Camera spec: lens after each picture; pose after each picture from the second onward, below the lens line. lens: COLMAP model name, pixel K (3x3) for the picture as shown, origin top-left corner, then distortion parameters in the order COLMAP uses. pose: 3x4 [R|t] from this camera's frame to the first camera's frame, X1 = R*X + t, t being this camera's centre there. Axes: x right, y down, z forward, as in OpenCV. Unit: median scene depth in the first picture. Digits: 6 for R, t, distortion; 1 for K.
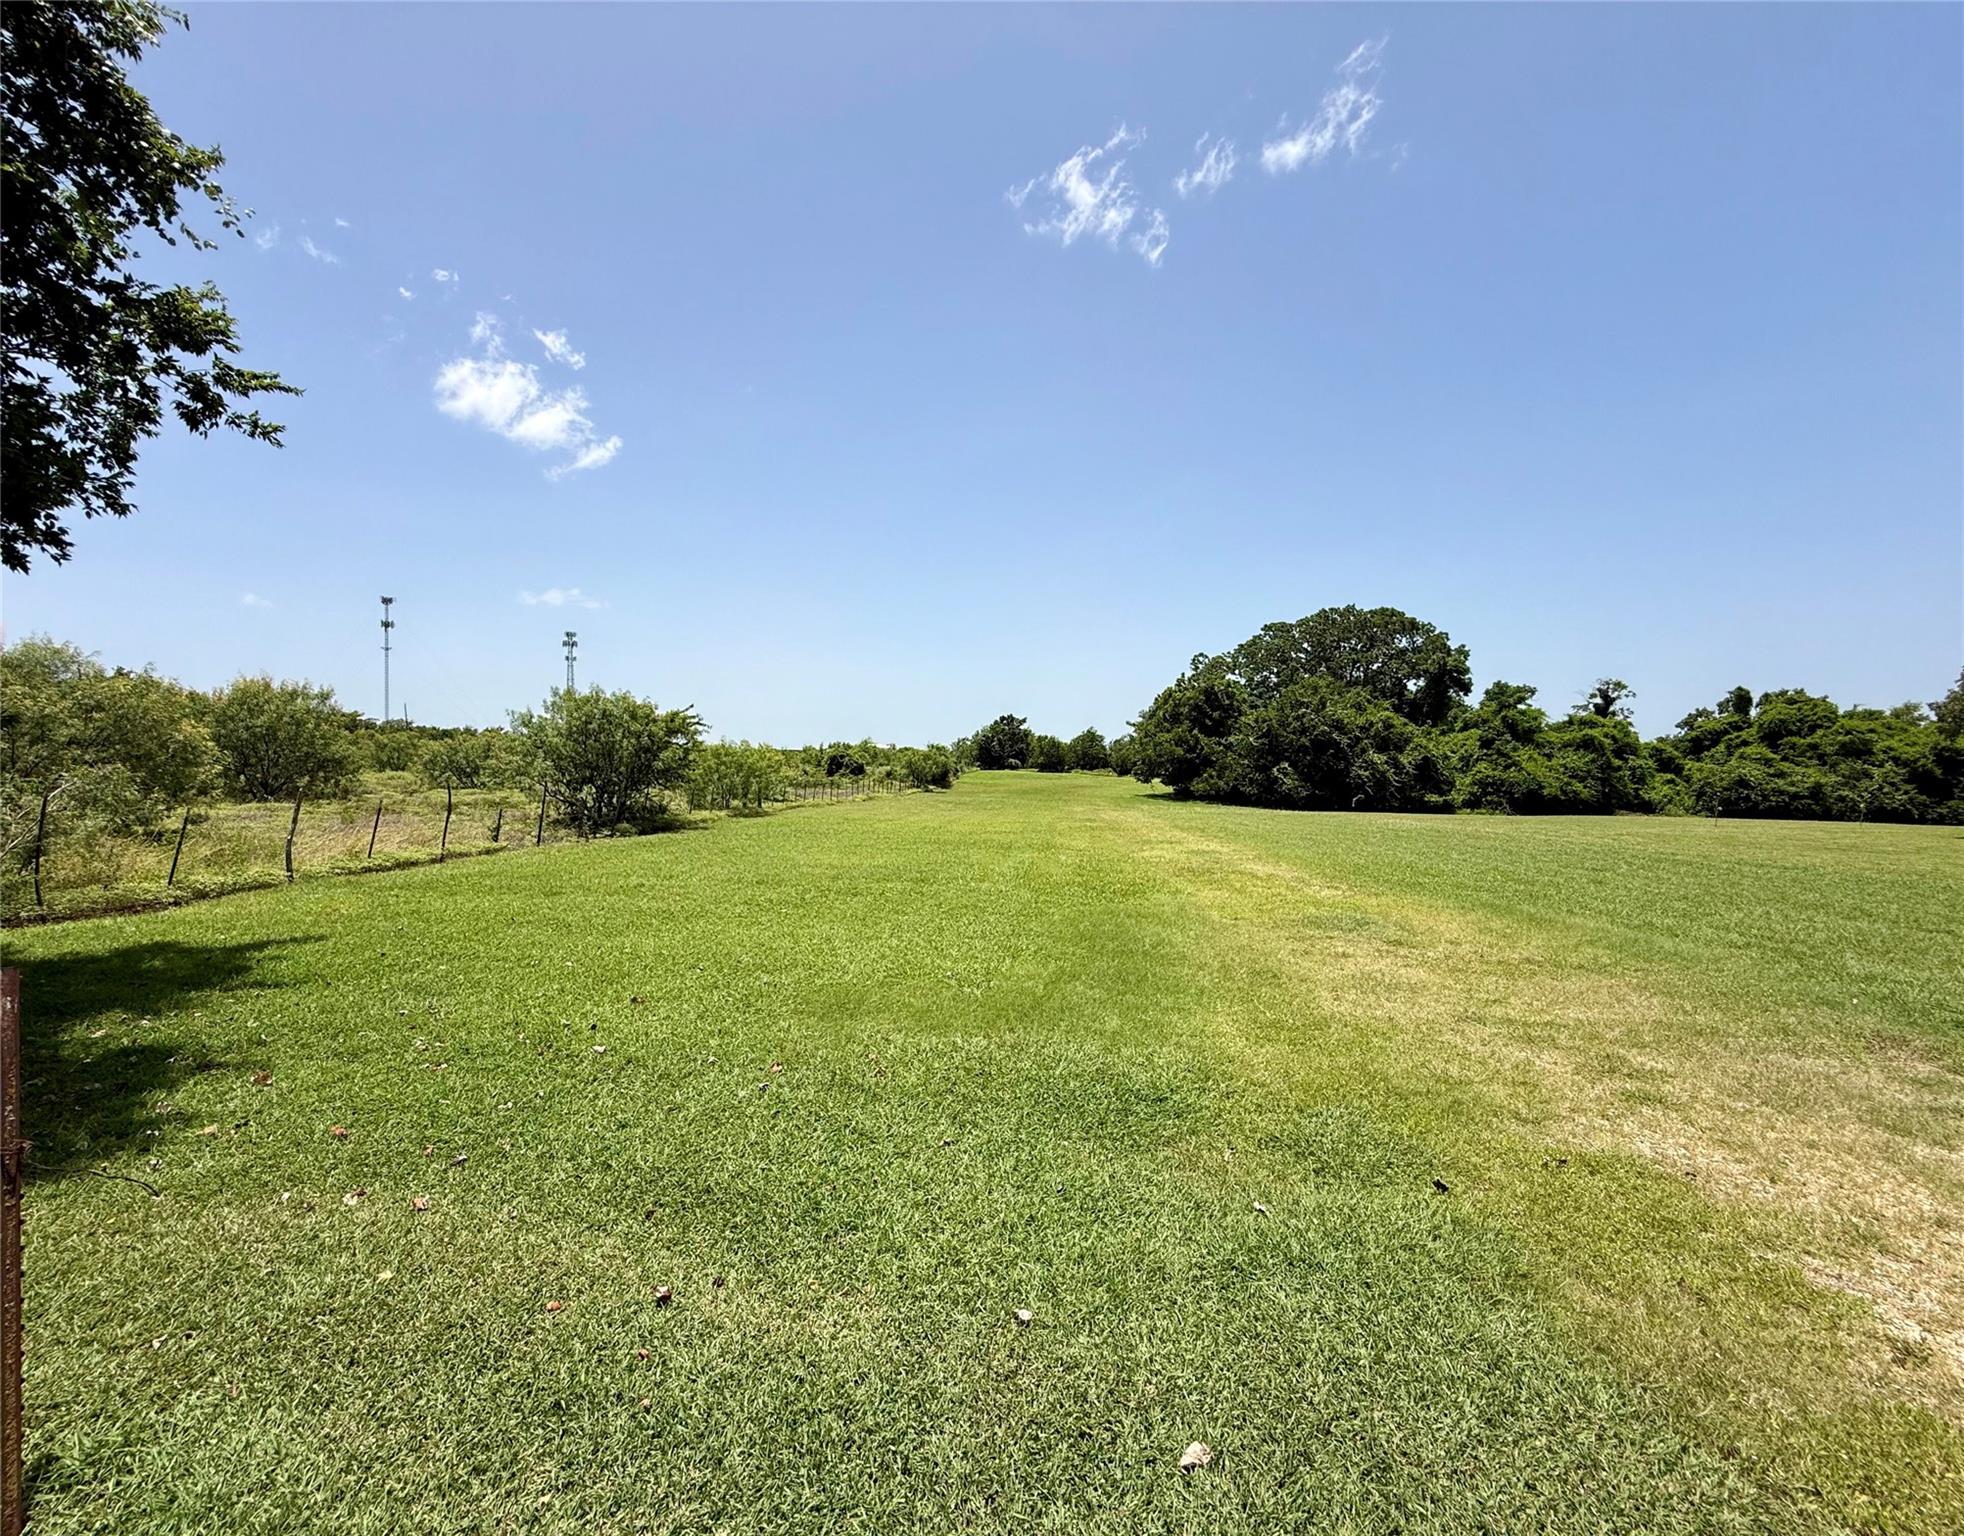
lens RADIAL K [[818.4, 0, 937.4], [0, 818.4, 762.7], [0, 0, 1]] dist [-0.000678, -0.000305]
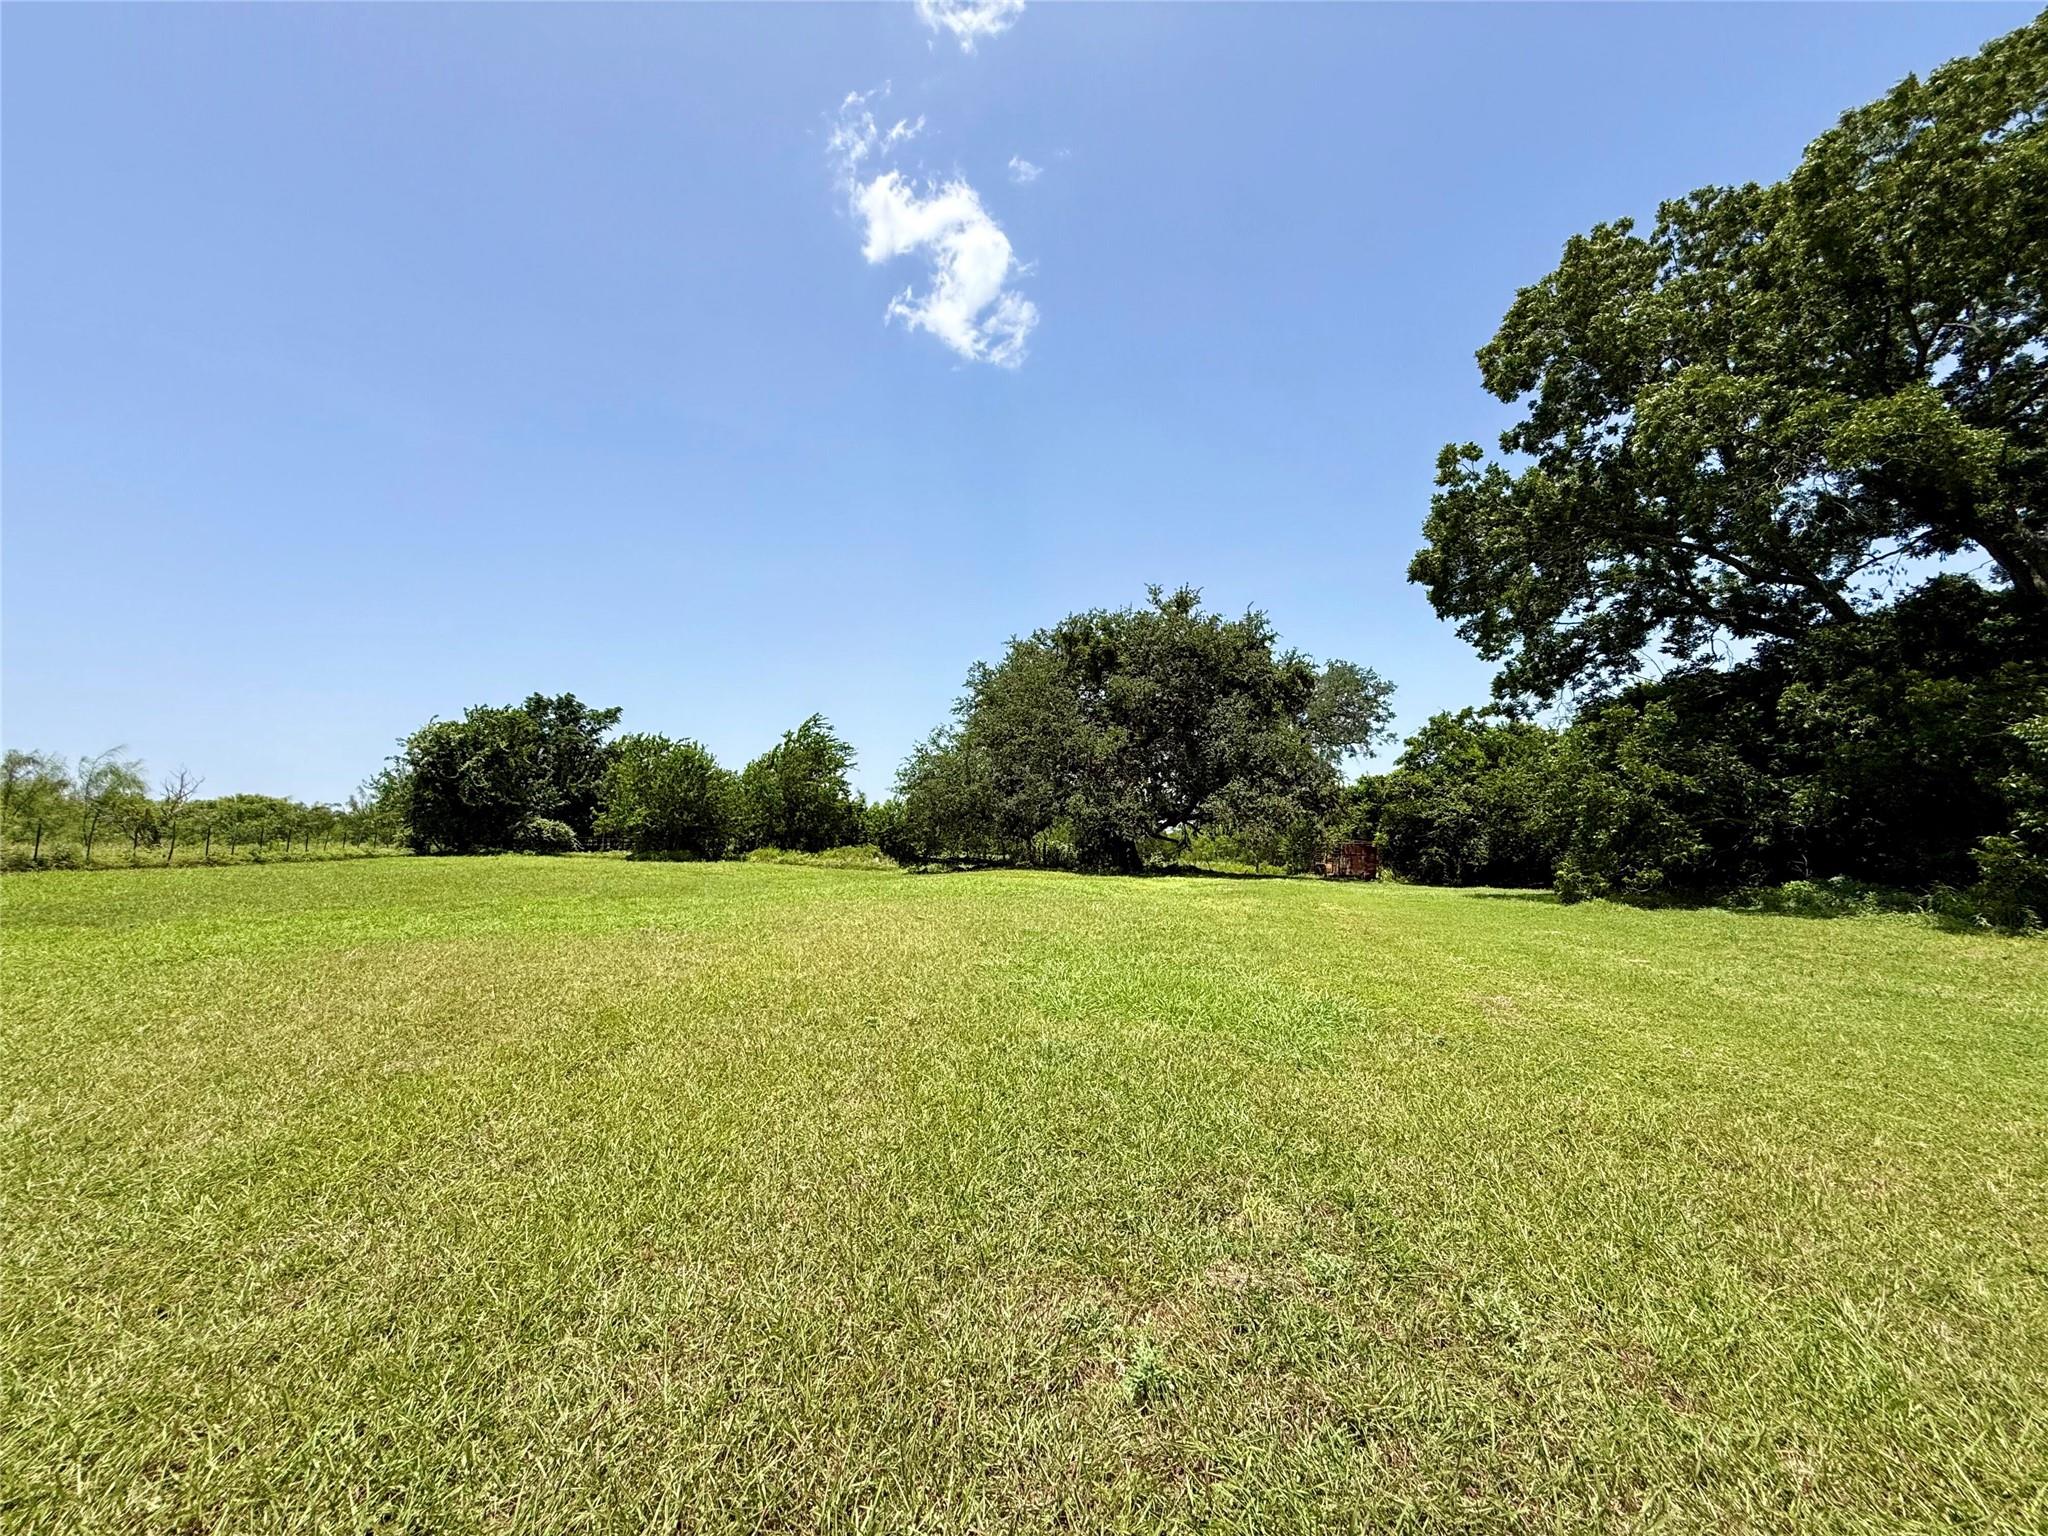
lens RADIAL K [[814.1, 0, 1053.3], [0, 814.1, 779.2], [0, 0, 1]] dist [-0.000643, 0.000022]
pose [[0.873354, 0.034222, 0.485883, 0.222371], [0.011037, 0.995882, -0.089983, 0.020100], [-0.486961, 0.083950, 0.869380, 1.310670]]
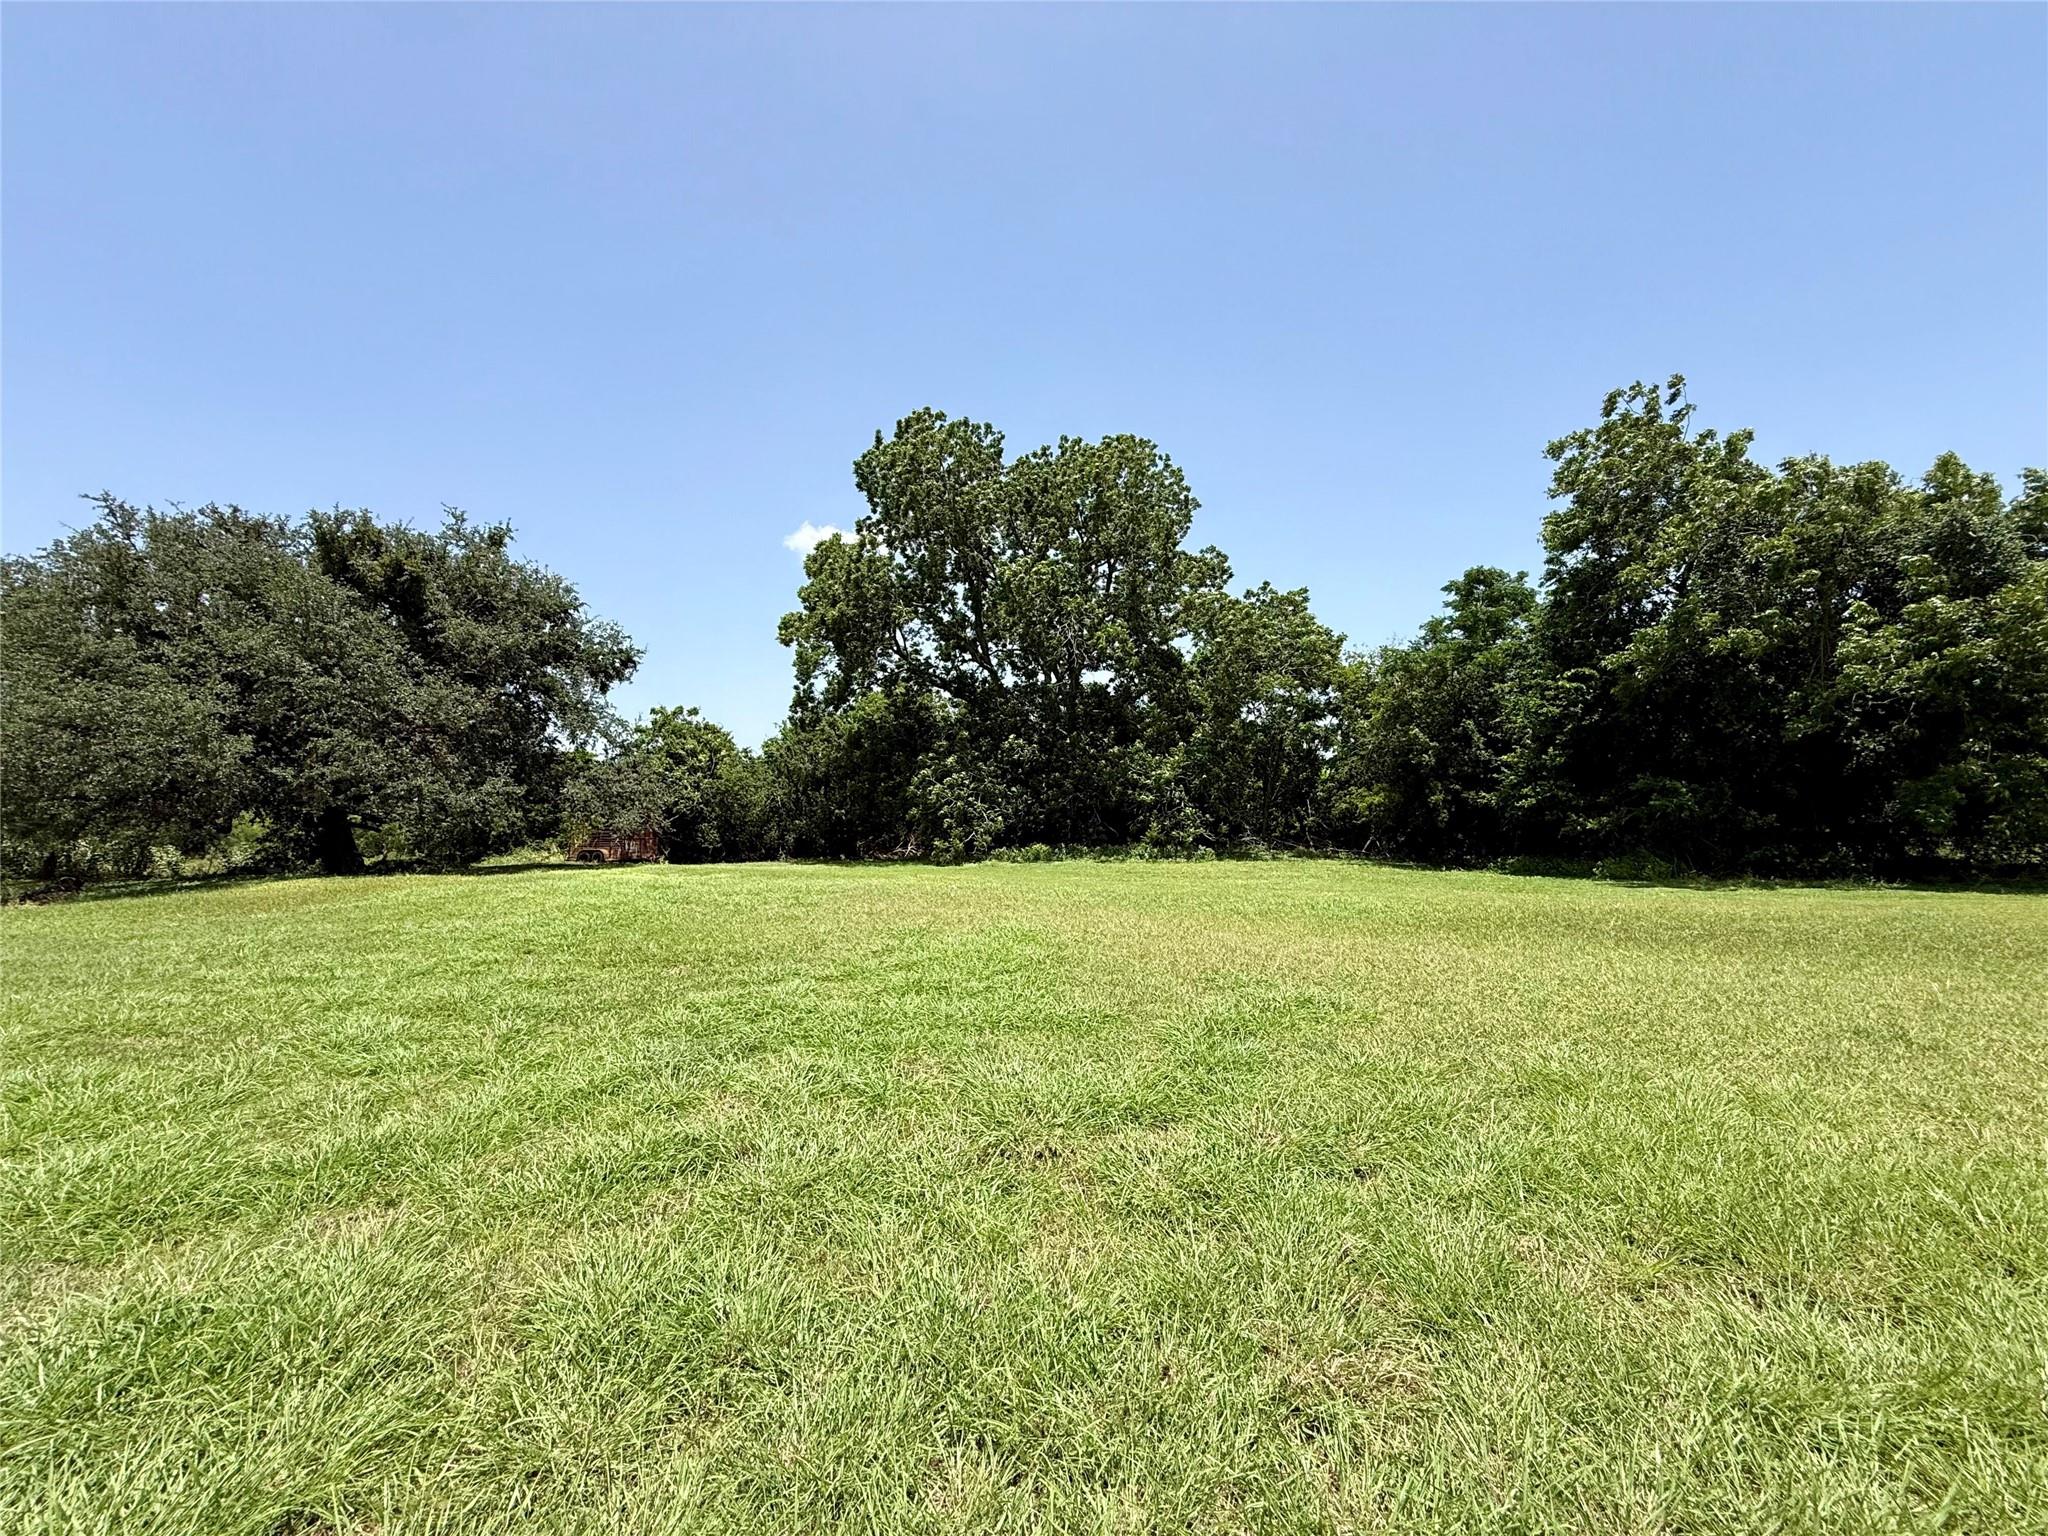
lens RADIAL K [[812.8, 0, 1020.6], [0, 812.8, 768.2], [0, 0, 1]] dist [0.000099, 0.000191]
pose [[-0.105839, 0.054994, 0.992861, 0.087990], [0.030725, 0.998174, -0.052013, 0.011474], [-0.993908, 0.025001, -0.107335, 1.502227]]
